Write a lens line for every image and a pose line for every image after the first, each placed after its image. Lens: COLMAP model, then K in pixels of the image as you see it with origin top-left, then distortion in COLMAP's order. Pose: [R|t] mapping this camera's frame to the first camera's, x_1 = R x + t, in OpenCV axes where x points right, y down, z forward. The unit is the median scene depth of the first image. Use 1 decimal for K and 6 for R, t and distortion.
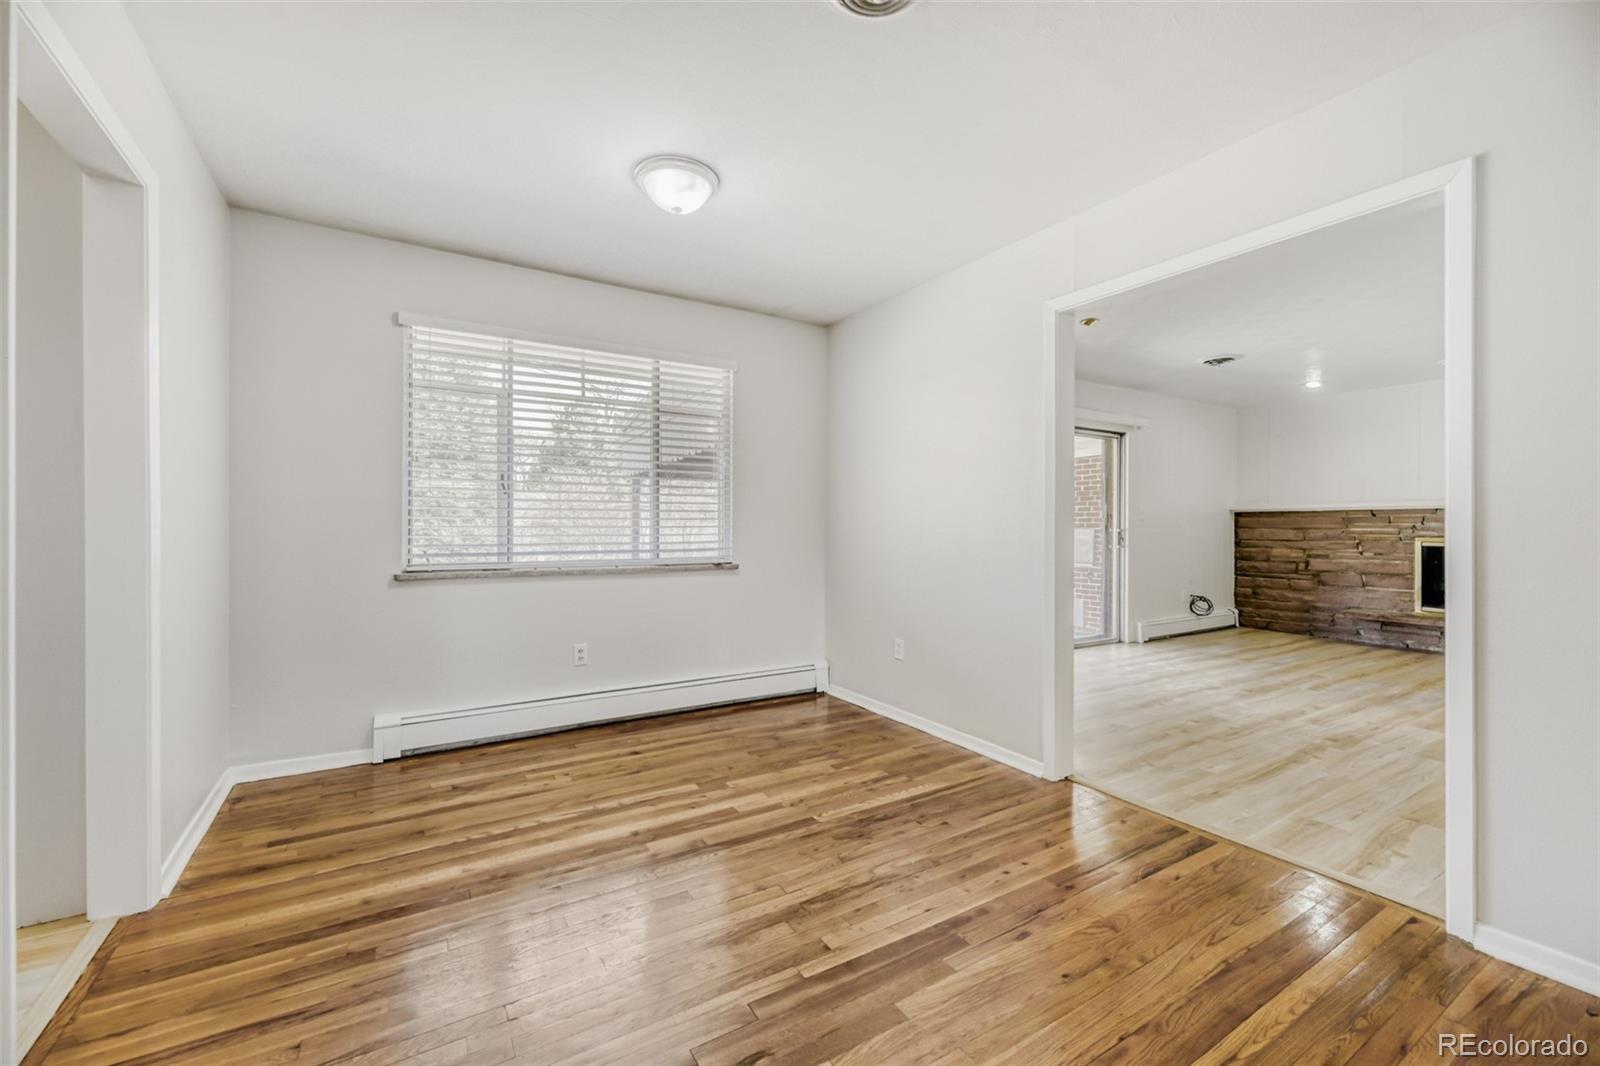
lens RADIAL K [[657.8, 0, 792.0], [0, 657.8, 526.8], [0, 0, 1]] dist [-0.000397, -0.000956]
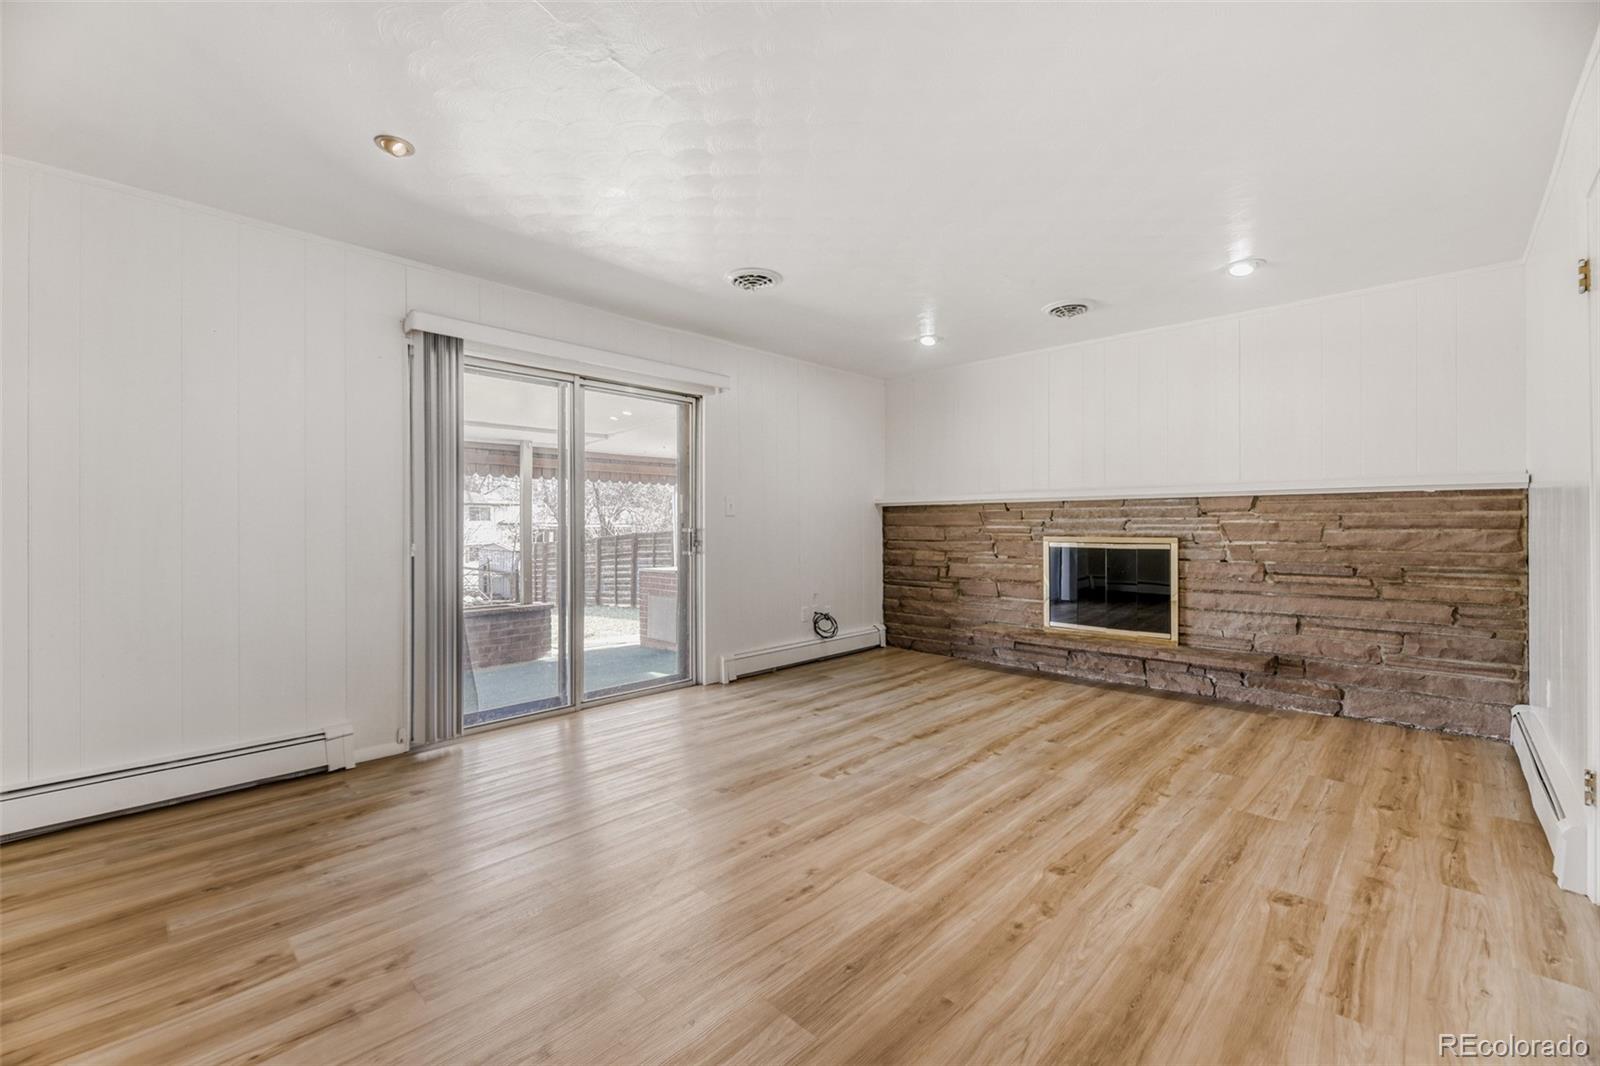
lens RADIAL K [[657.8, 0, 803.9], [0, 657.8, 525.7], [0, 0, 1]] dist [-0.000397, -0.000956]
pose [[0.968124, -0.006098, 0.250399, 0.408574], [0.006159, 0.999981, 0.000539, 0.000546], [-0.250397, 0.001021, 0.968143, 0.253648]]
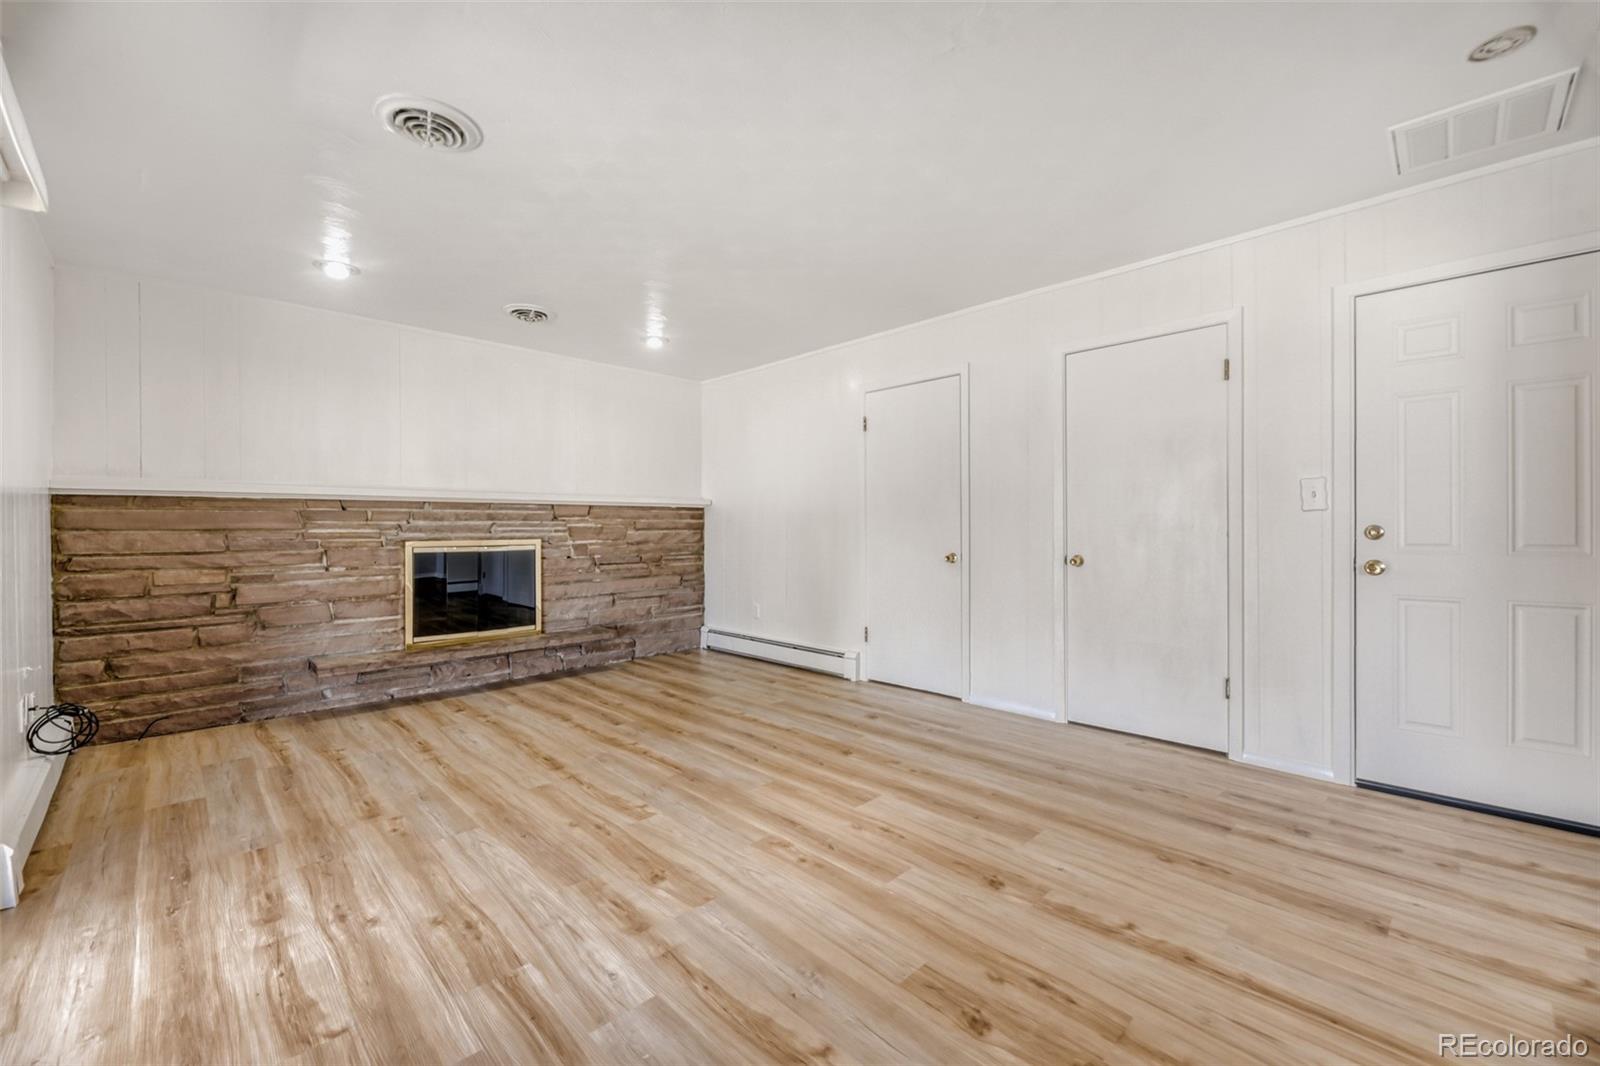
lens RADIAL K [[657.8, 0, 793.7], [0, 657.8, 530.2], [0, 0, 1]] dist [-0.000397, -0.000956]
pose [[-0.219643, -0.007256, 0.975553, 0.147004], [0.004412, 0.999955, 0.008431, 0.000200], [-0.975570, 0.006156, -0.219601, 0.669938]]
